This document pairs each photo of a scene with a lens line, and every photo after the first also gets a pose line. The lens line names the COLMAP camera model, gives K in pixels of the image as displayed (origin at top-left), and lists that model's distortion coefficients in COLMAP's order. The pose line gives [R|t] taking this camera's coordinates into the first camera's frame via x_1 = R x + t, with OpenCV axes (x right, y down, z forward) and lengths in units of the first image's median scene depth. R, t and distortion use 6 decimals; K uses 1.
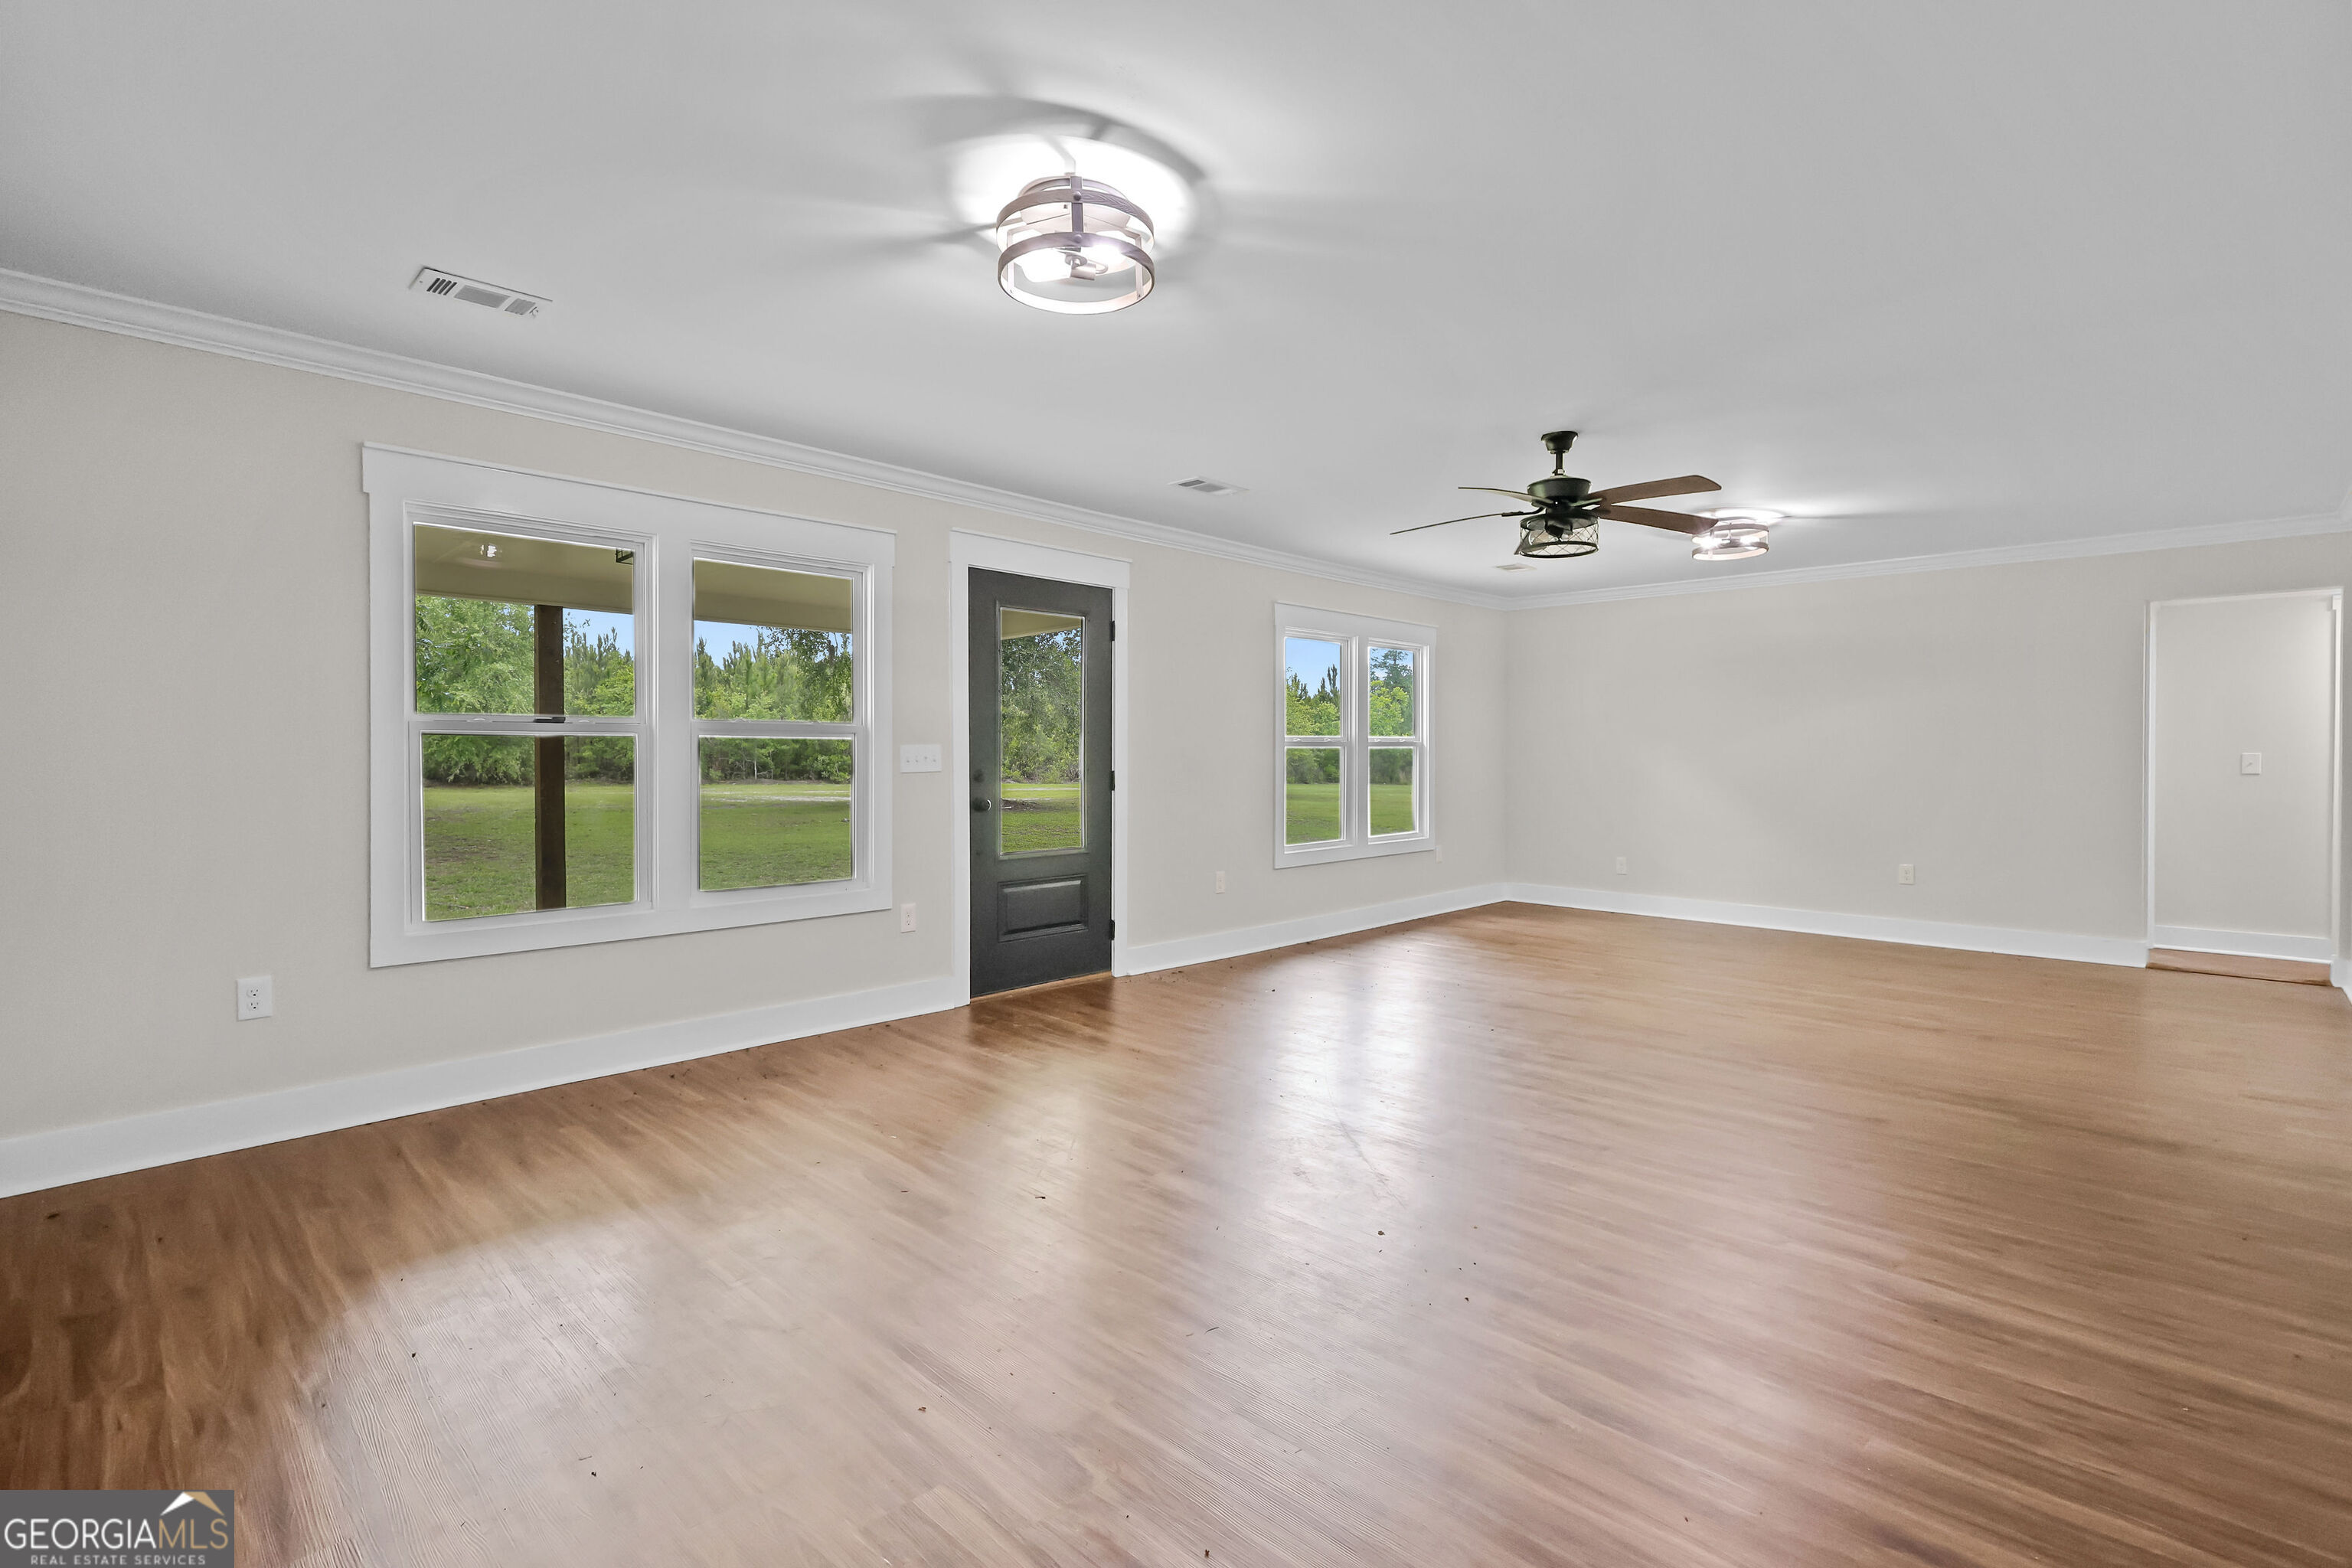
lens RADIAL K [[1094.8, 0, 1174.4], [0, 1094.8, 764.1], [0, 0, 1]] dist [-0.000181, 0.000983]
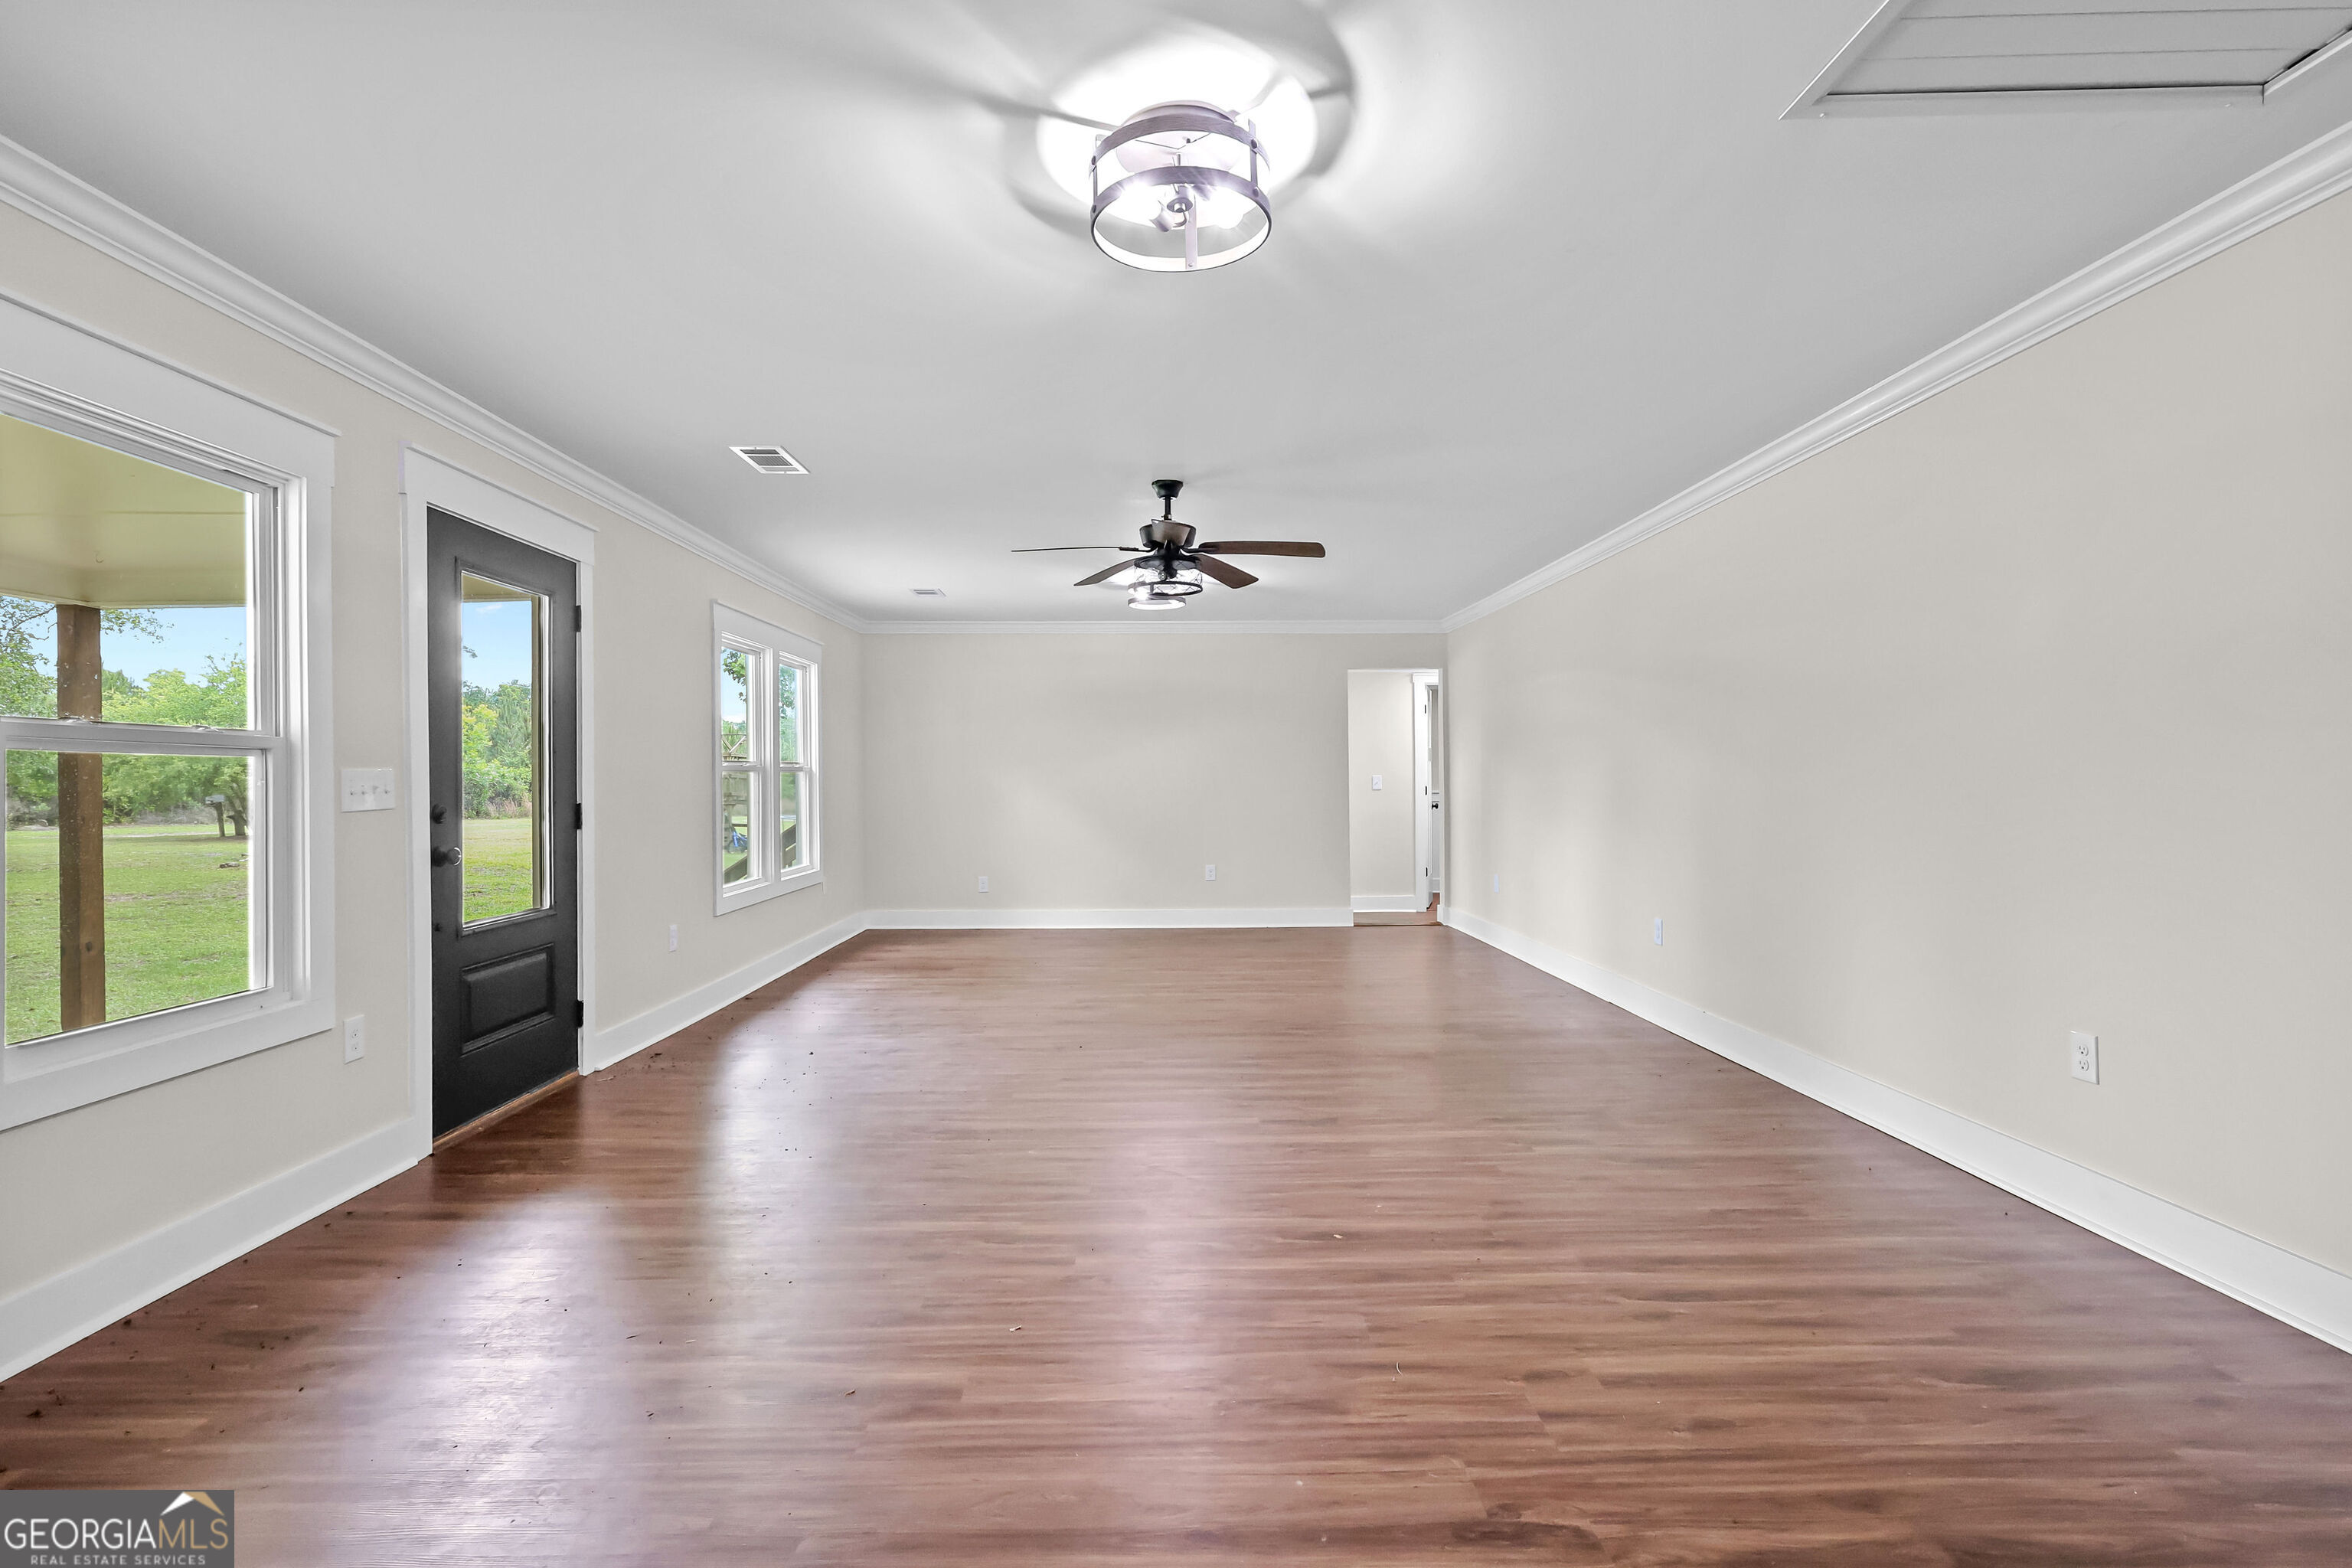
lens RADIAL K [[1102.8, 0, 1164.8], [0, 1102.8, 774.2], [0, 0, 1]] dist [0.000551, 0.000469]
pose [[0.700414, -0.002664, 0.713732, -0.326289], [0.014130, 0.999849, -0.010134, -0.000304], [-0.713597, 0.017184, 0.700345, 0.183364]]
